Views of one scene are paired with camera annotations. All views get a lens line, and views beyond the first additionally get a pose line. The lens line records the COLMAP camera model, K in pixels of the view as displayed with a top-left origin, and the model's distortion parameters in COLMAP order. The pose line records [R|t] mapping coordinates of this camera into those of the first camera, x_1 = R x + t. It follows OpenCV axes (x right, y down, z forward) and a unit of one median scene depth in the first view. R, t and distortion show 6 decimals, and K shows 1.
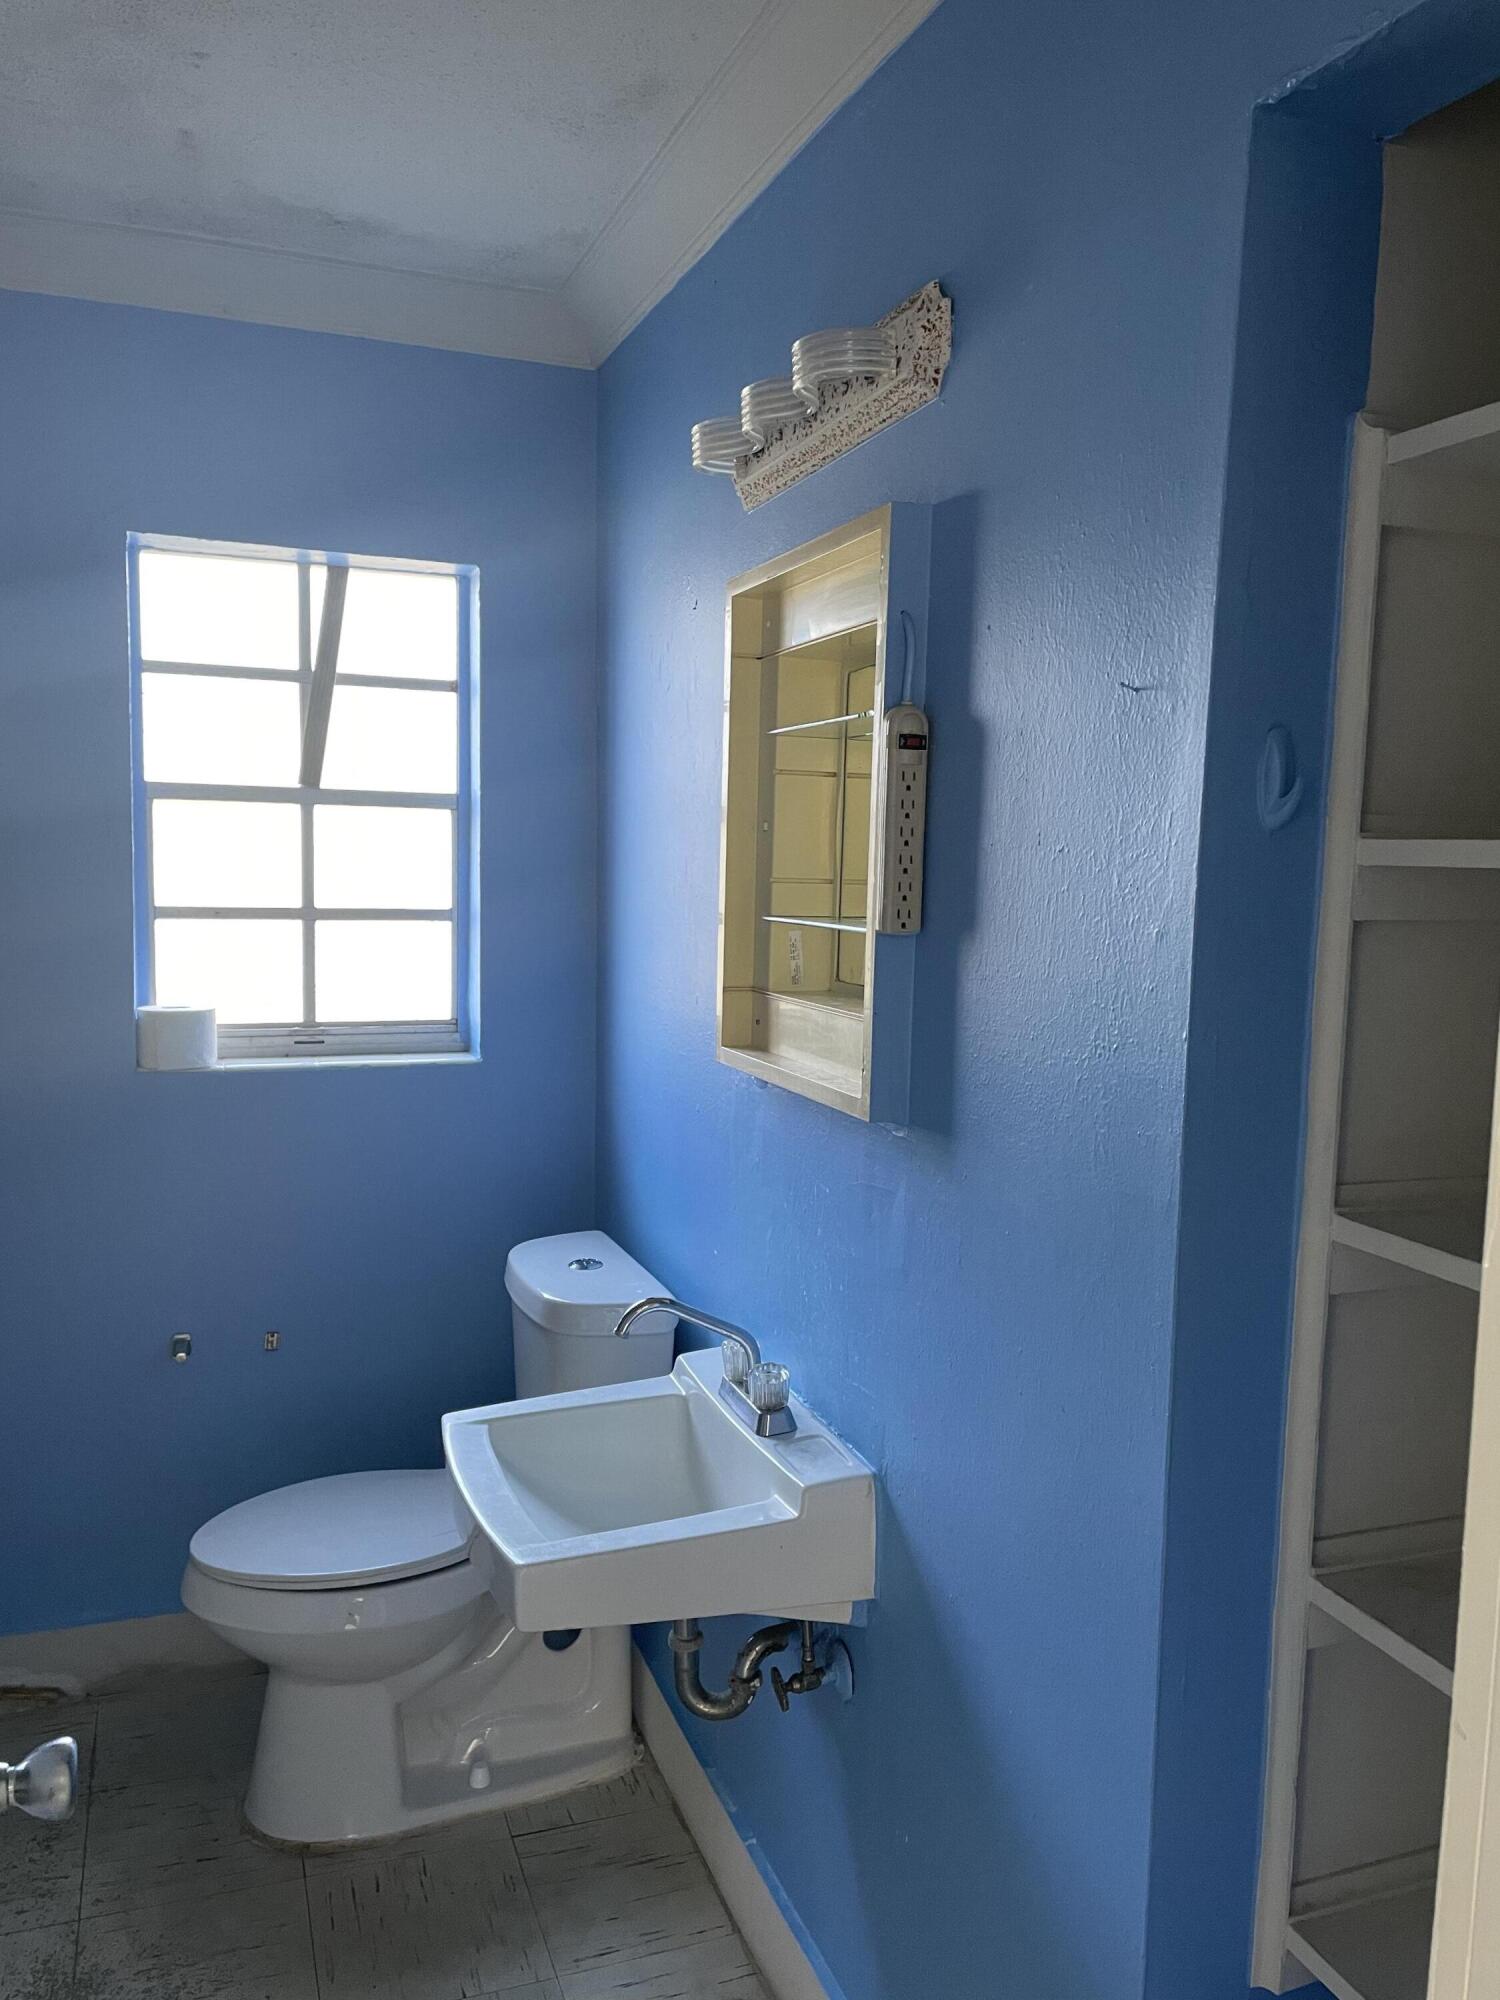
lens RADIAL K [[1518.2, 0, 754.2], [0, 1518.2, 998.2], [0, 0, 1]] dist [0.086145, -0.098518]
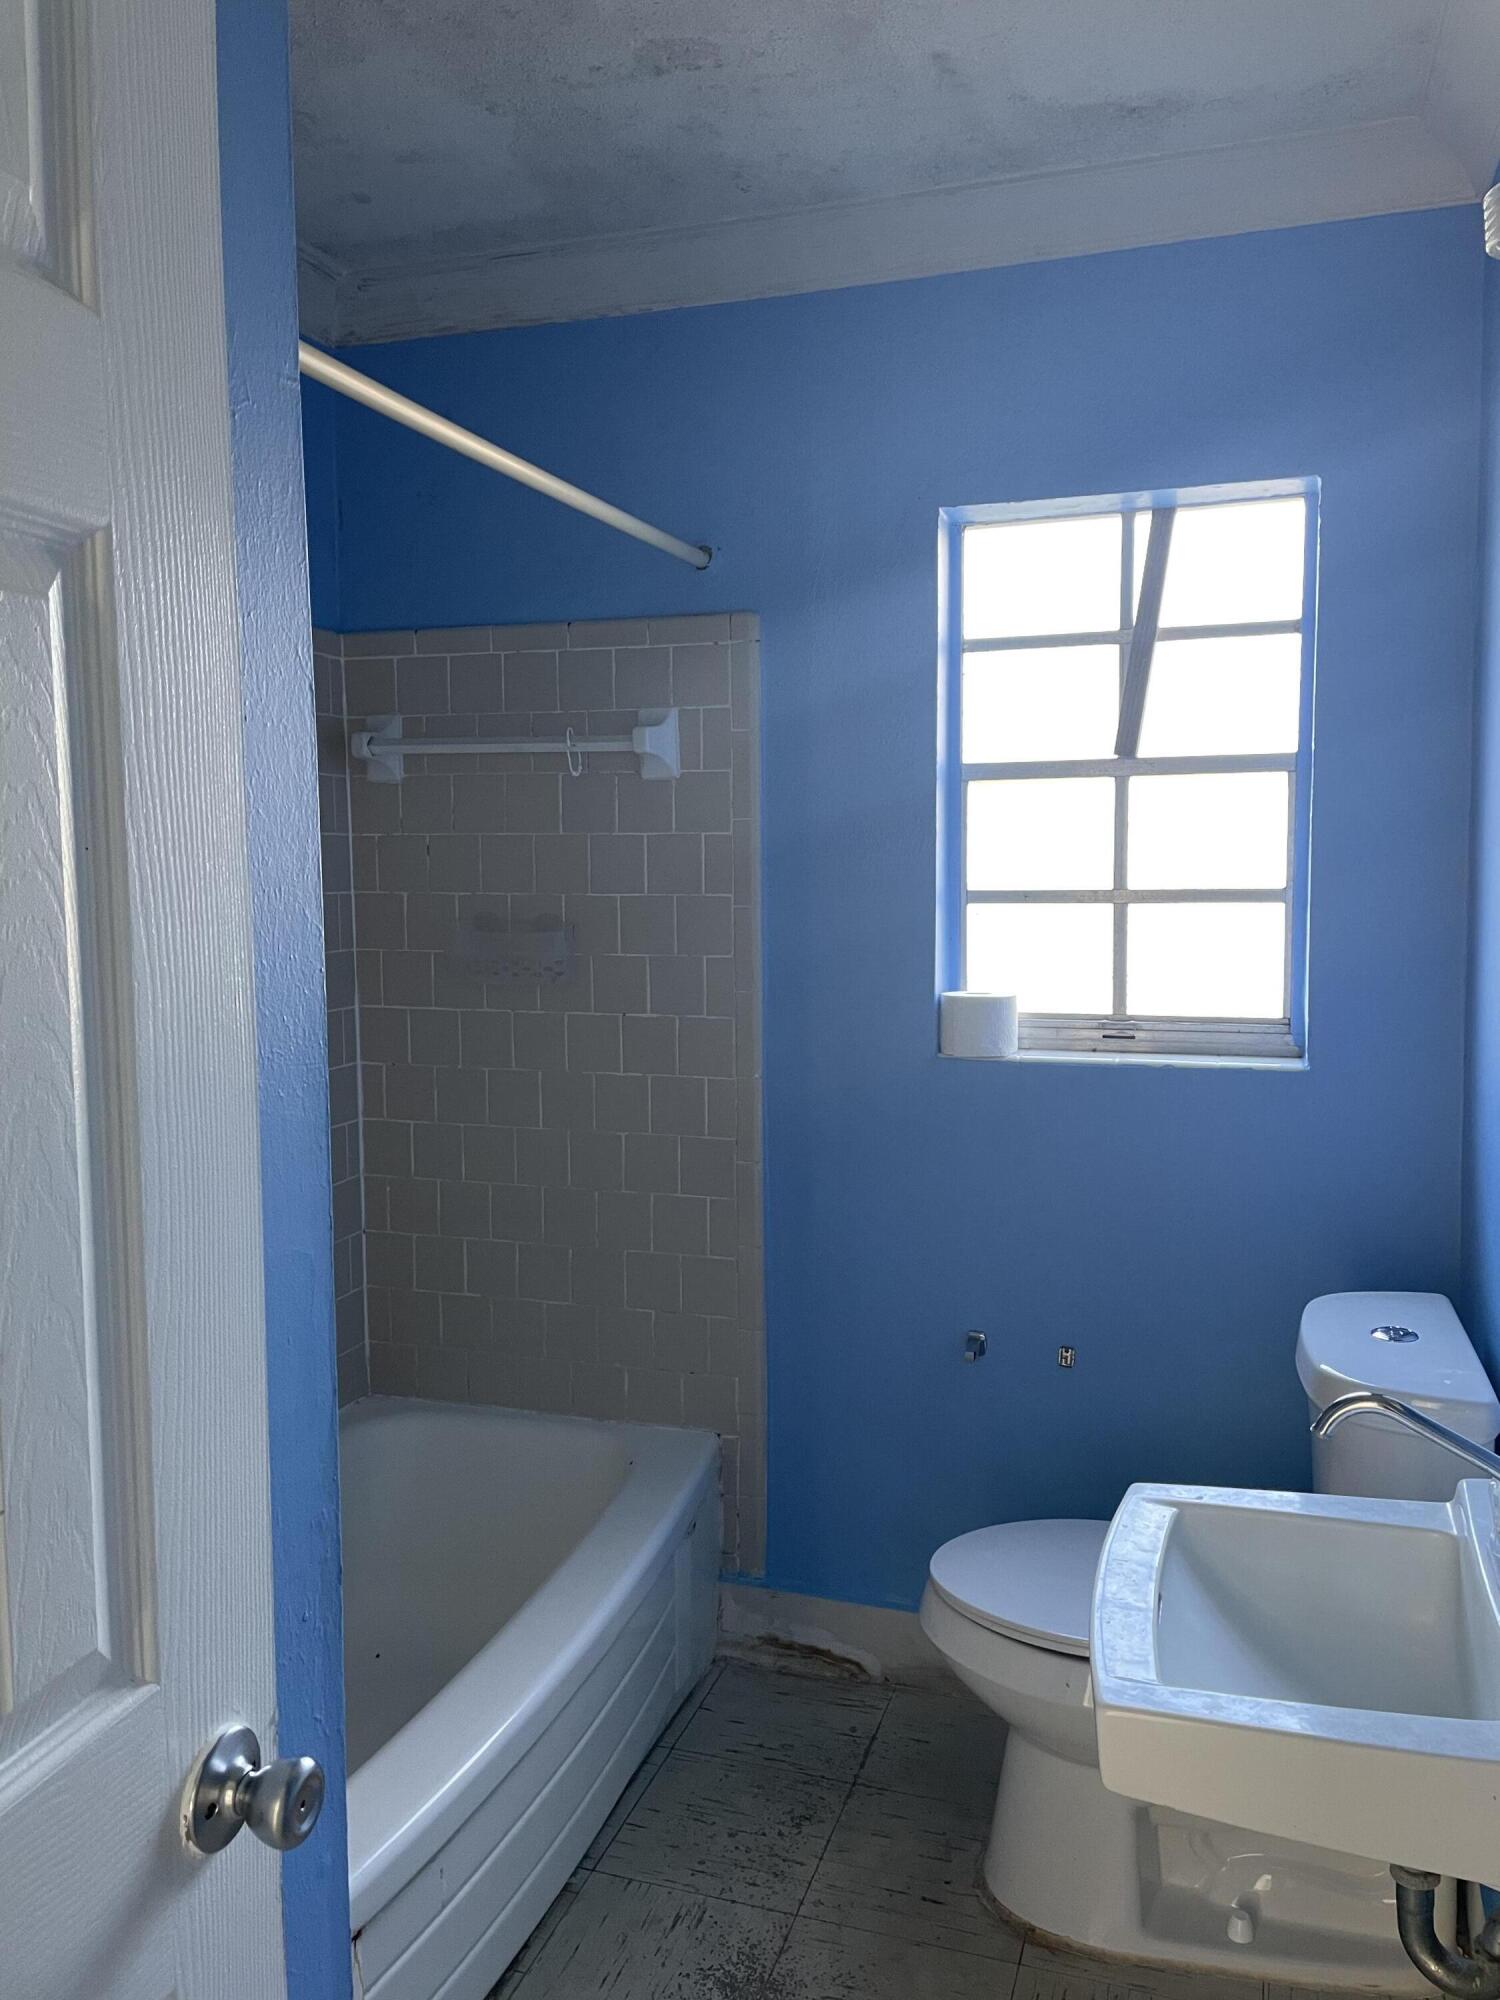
lens RADIAL K [[1518.2, 0, 758.8], [0, 1518.2, 984.9], [0, 0, 1]] dist [0.086145, -0.098518]
pose [[0.786462, 0.025347, -0.617118, 0.104214], [-0.034311, 0.999408, -0.002678, 0.007742], [0.616685, 0.023280, 0.786866, 0.153763]]
